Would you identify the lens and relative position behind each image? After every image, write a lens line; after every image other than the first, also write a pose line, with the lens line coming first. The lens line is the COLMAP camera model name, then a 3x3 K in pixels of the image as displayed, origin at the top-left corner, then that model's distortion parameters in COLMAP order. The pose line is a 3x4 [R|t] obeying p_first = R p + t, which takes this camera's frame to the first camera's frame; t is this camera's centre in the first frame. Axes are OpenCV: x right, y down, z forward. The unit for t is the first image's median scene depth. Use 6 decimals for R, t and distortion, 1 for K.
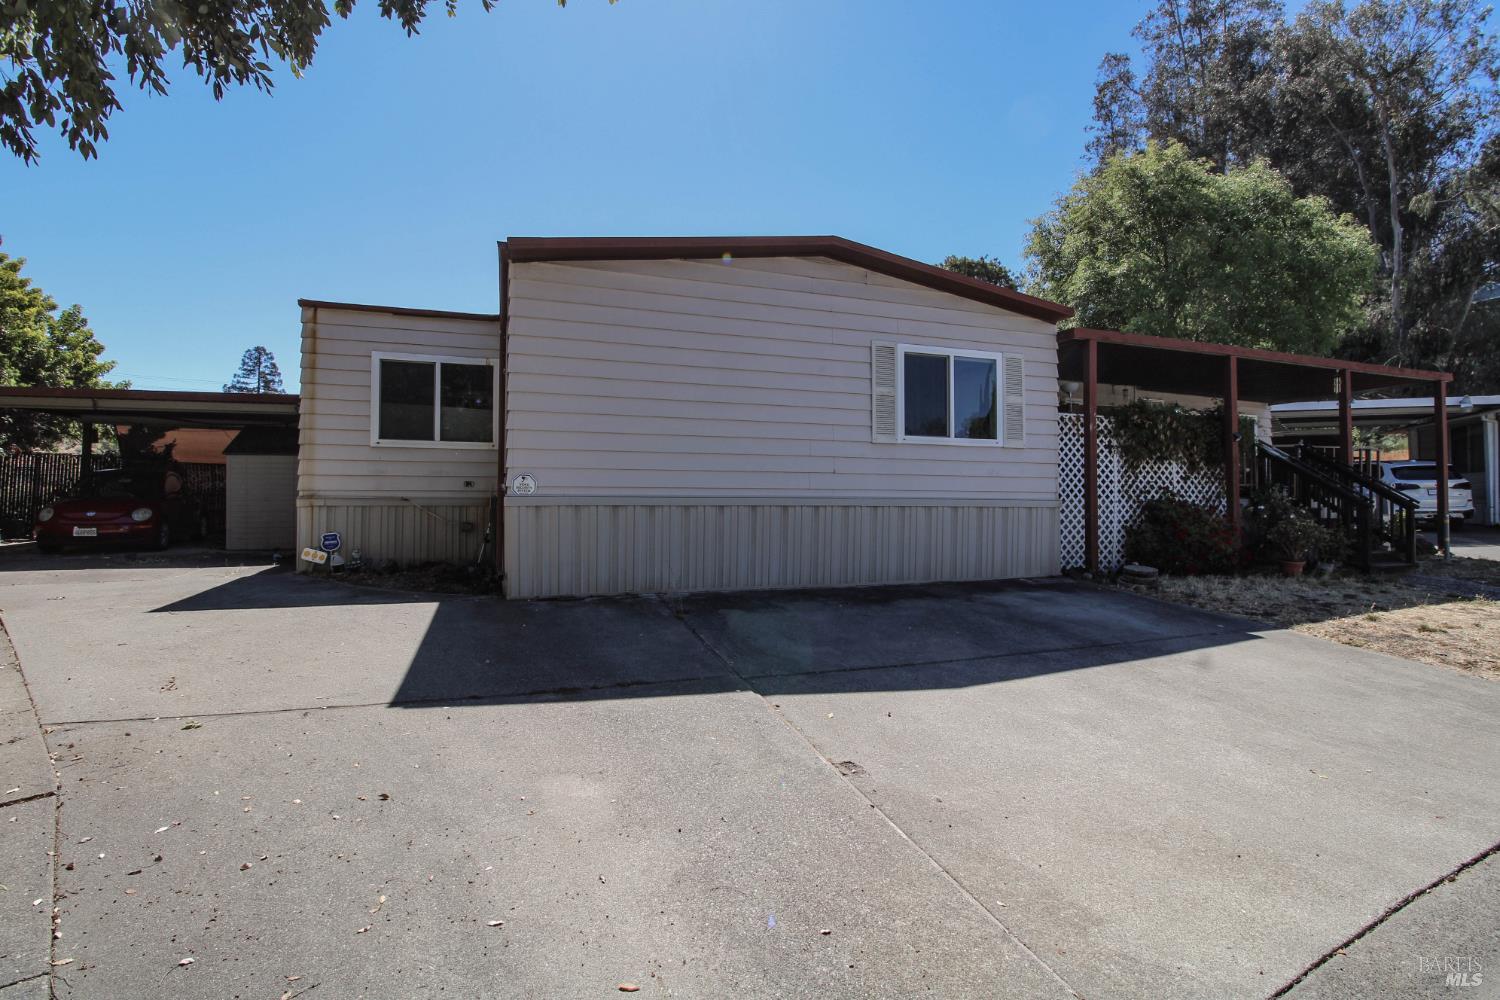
lens RADIAL K [[697.6, 0, 745.3], [0, 697.6, 507.8], [0, 0, 1]] dist [-0.005379, -0.008688]
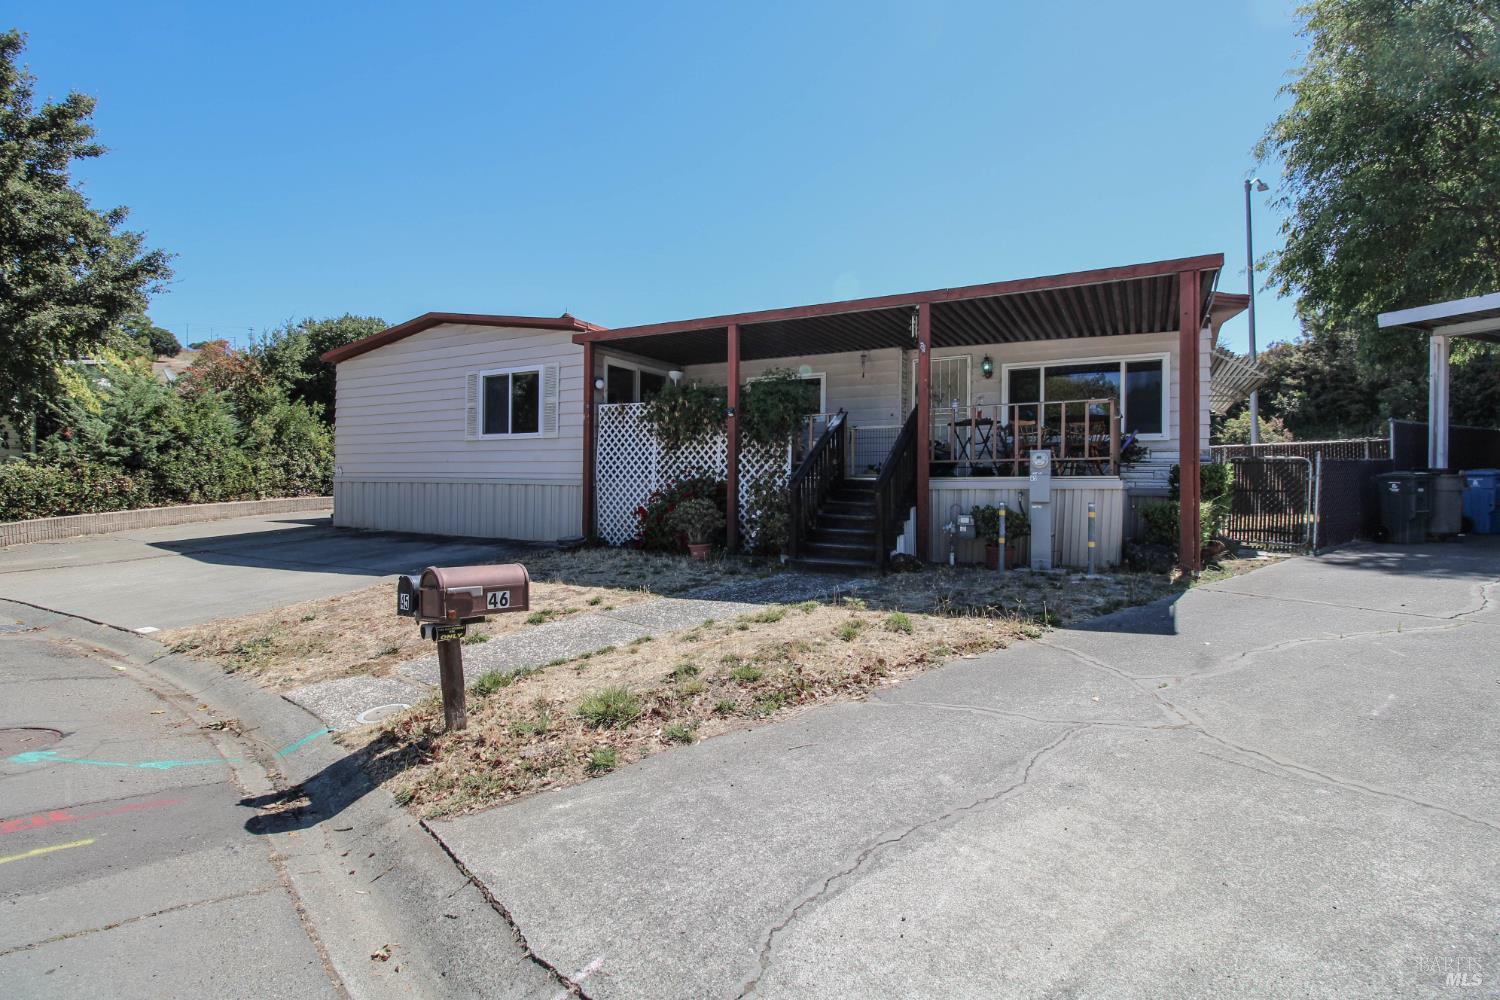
lens RADIAL K [[697.6, 0, 751.4], [0, 697.6, 487.1], [0, 0, 1]] dist [-0.005379, -0.008688]
pose [[0.662049, 0.012827, -0.749351, 1.433516], [-0.005240, 0.999908, 0.012486, -0.014011], [0.749442, -0.004340, 0.662055, 0.398313]]
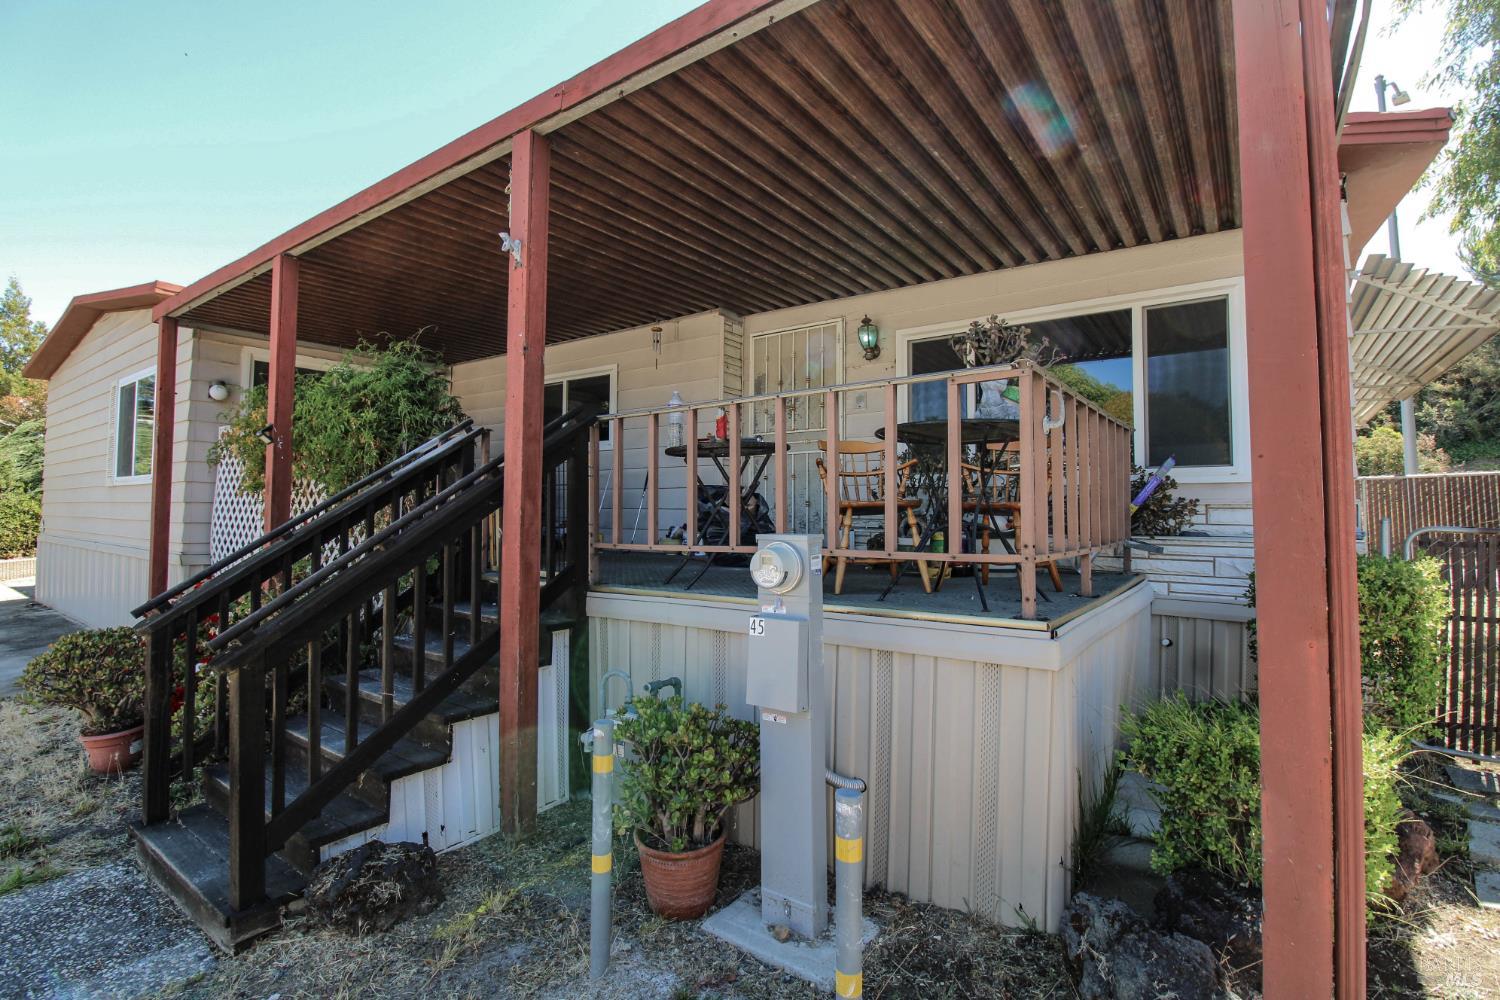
lens RADIAL K [[697.6, 0, 752.9], [0, 697.6, 486.1], [0, 0, 1]] dist [-0.005379, -0.008688]
pose [[0.575728, -0.024736, -0.817267, 1.256735], [0.001329, 0.999569, -0.029317, -0.056155], [0.817640, 0.015792, 0.575513, 1.000793]]
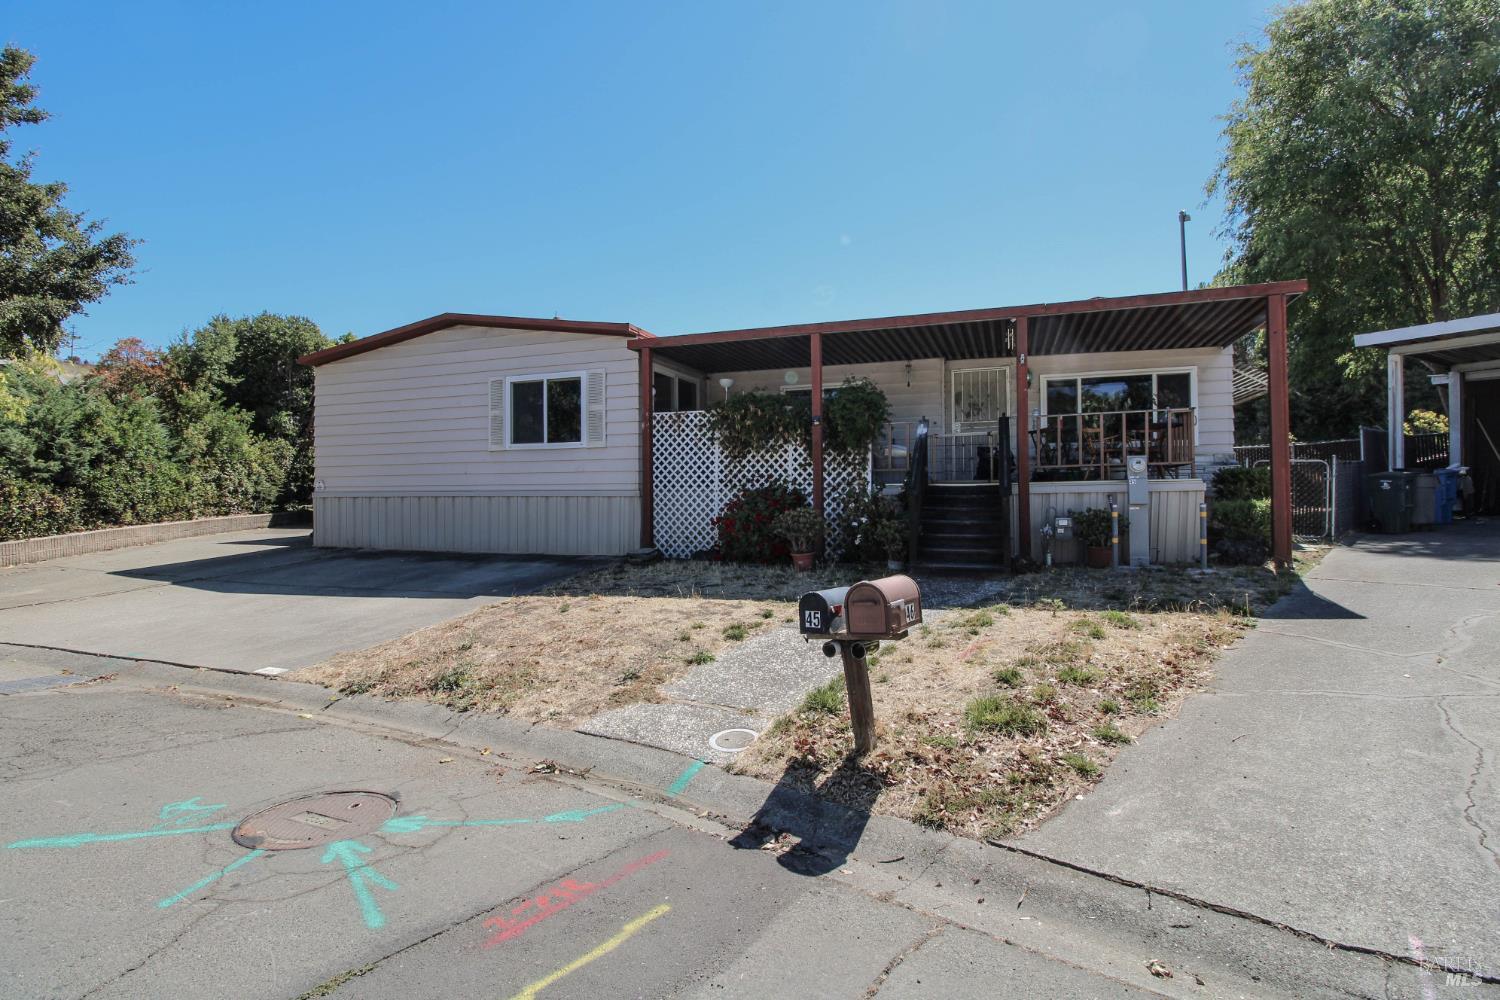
lens RADIAL K [[697.6, 0, 752.6], [0, 697.6, 489.2], [0, 0, 1]] dist [-0.005379, -0.008688]
pose [[0.773898, -0.005170, -0.633289, 1.239070], [0.010359, 0.999936, 0.004496, -0.015436], [0.633226, -0.010040, 0.773902, 0.215733]]
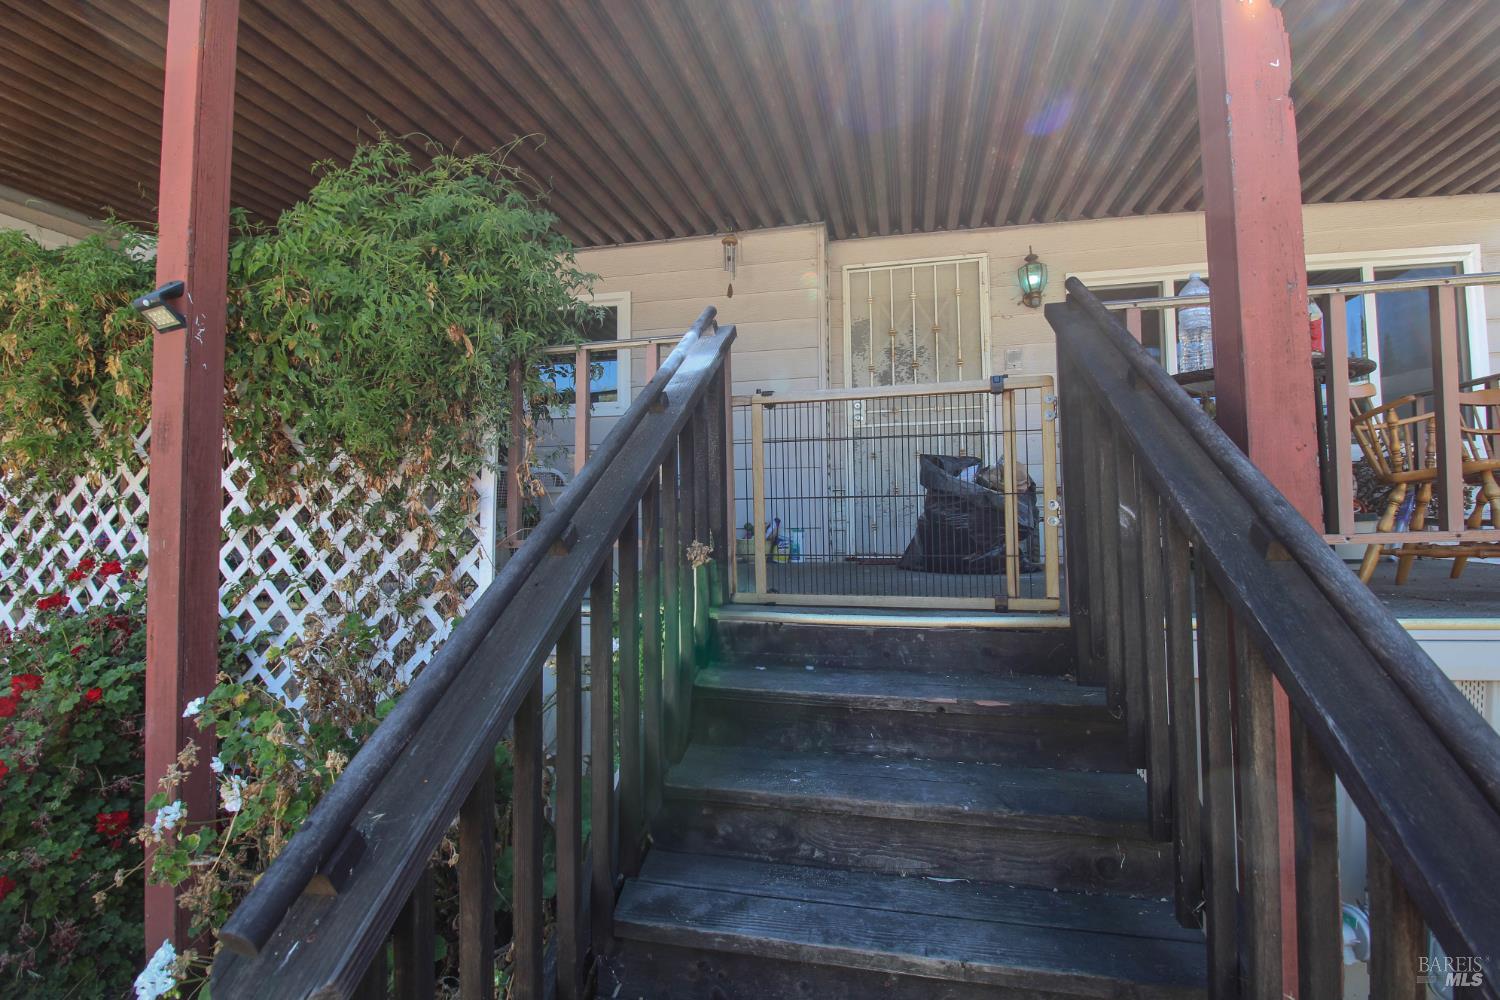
lens RADIAL K [[697.6, 0, 748.2], [0, 697.6, 489.1], [0, 0, 1]] dist [-0.005379, -0.008688]
pose [[0.846763, -0.026737, -0.531298, 0.939052], [0.011315, 0.999415, -0.032261, -0.045935], [0.531850, 0.021306, 0.846570, 0.928054]]
